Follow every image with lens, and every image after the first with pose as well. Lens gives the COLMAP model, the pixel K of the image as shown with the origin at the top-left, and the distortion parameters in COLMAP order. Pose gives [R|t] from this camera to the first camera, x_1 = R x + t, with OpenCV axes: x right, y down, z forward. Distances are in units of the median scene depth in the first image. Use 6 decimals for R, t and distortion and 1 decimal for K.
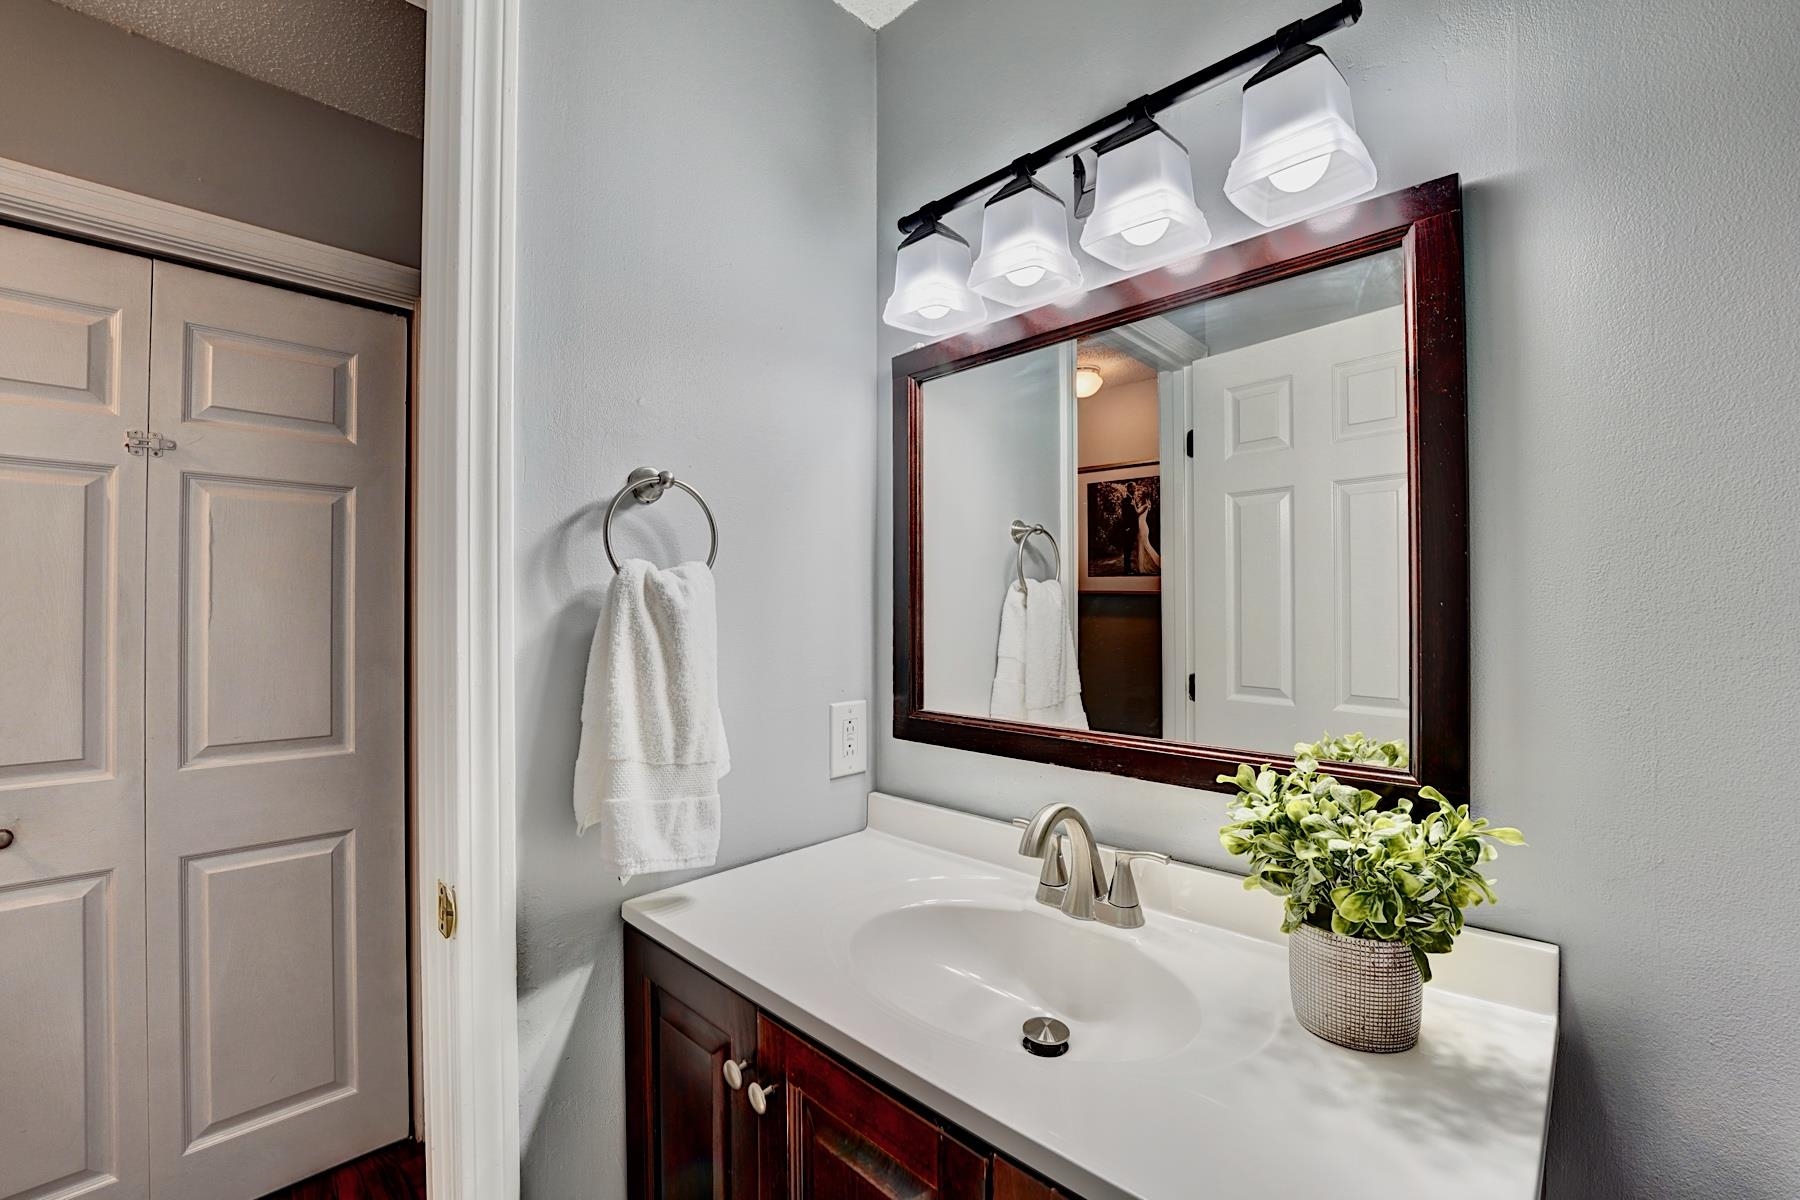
lens RADIAL K [[750.9, 0, 902.0], [0, 750.9, 599.1], [0, 0, 1]] dist [-0.024029, -0.000395]
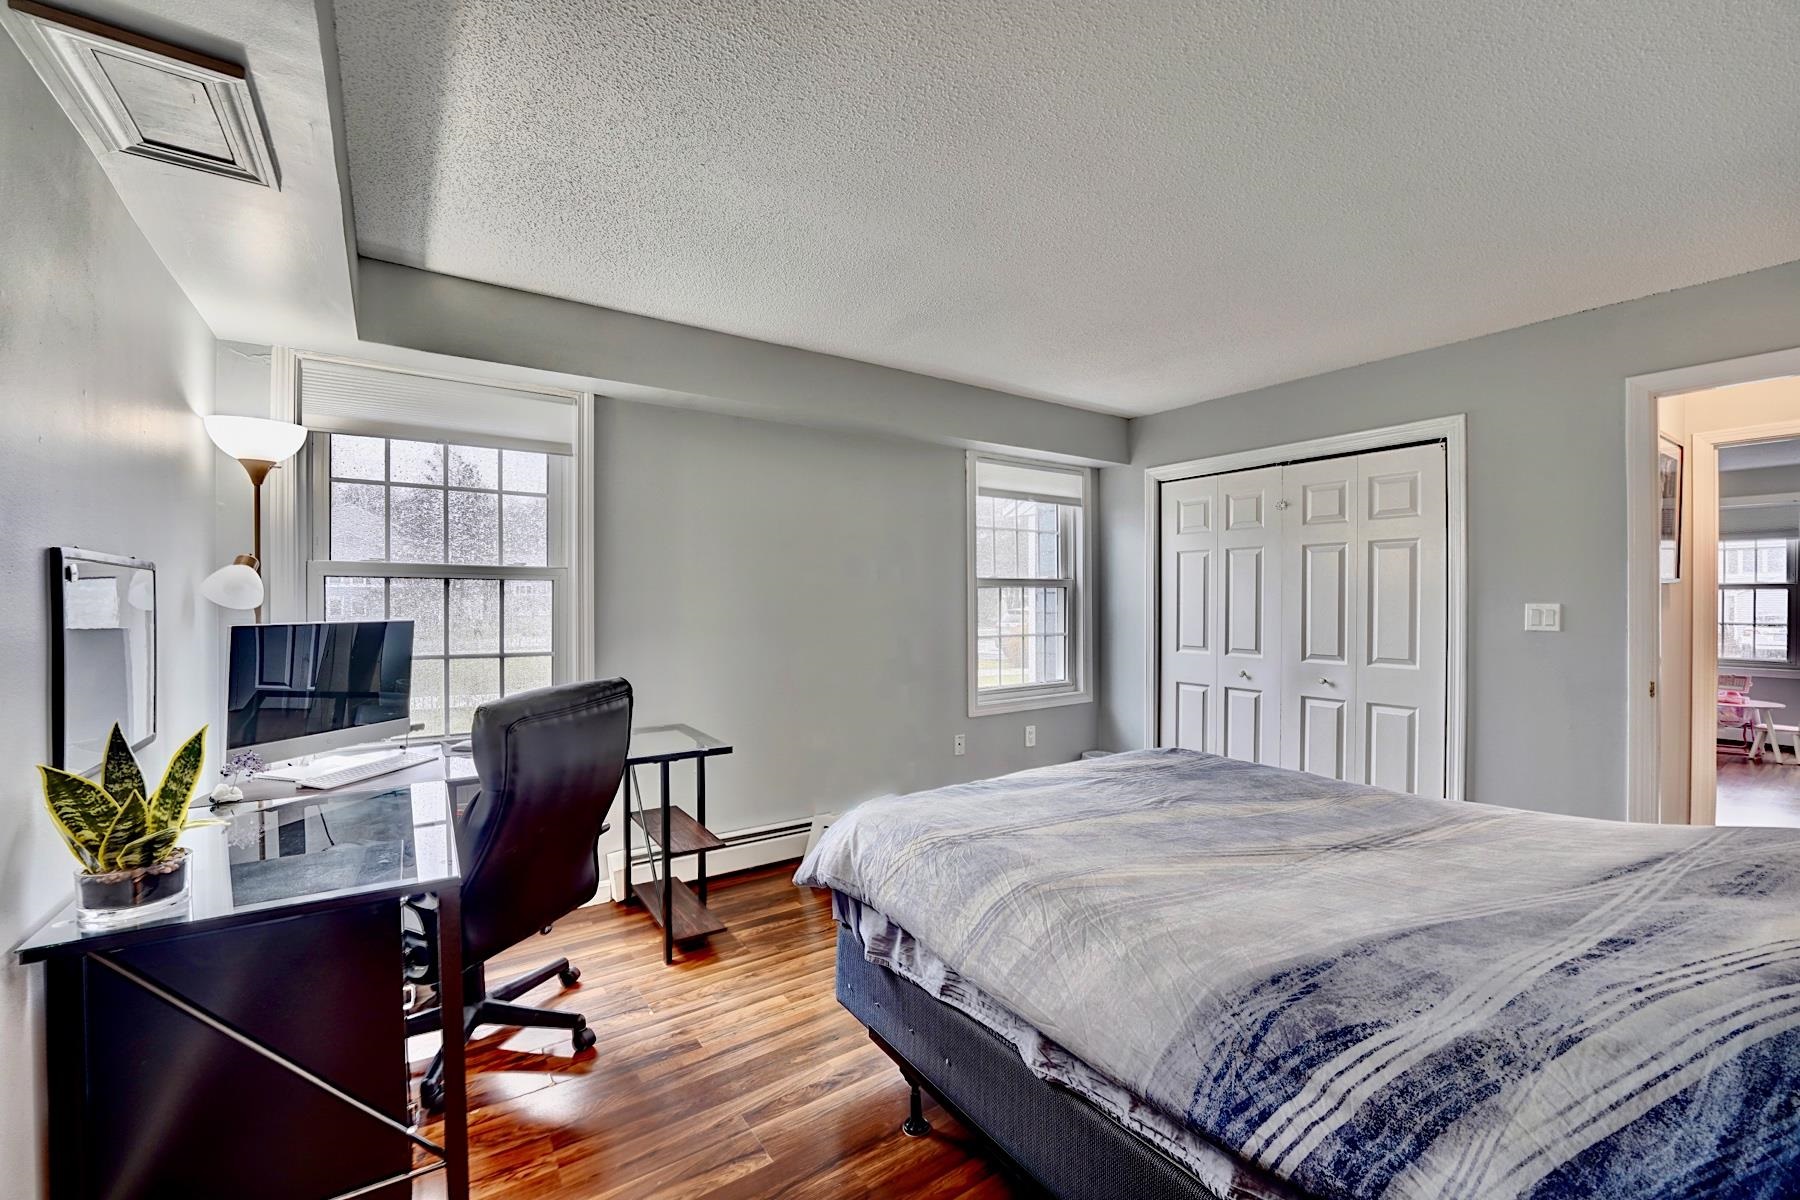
lens RADIAL K [[750.9, 0, 903.5], [0, 750.9, 597.2], [0, 0, 1]] dist [-0.024029, -0.000395]
pose [[-0.209323, 0.007118, -0.977821, 1.677293], [0.006927, 0.999959, 0.005796, -0.018424], [0.977822, -0.005560, -0.209363, 0.026260]]
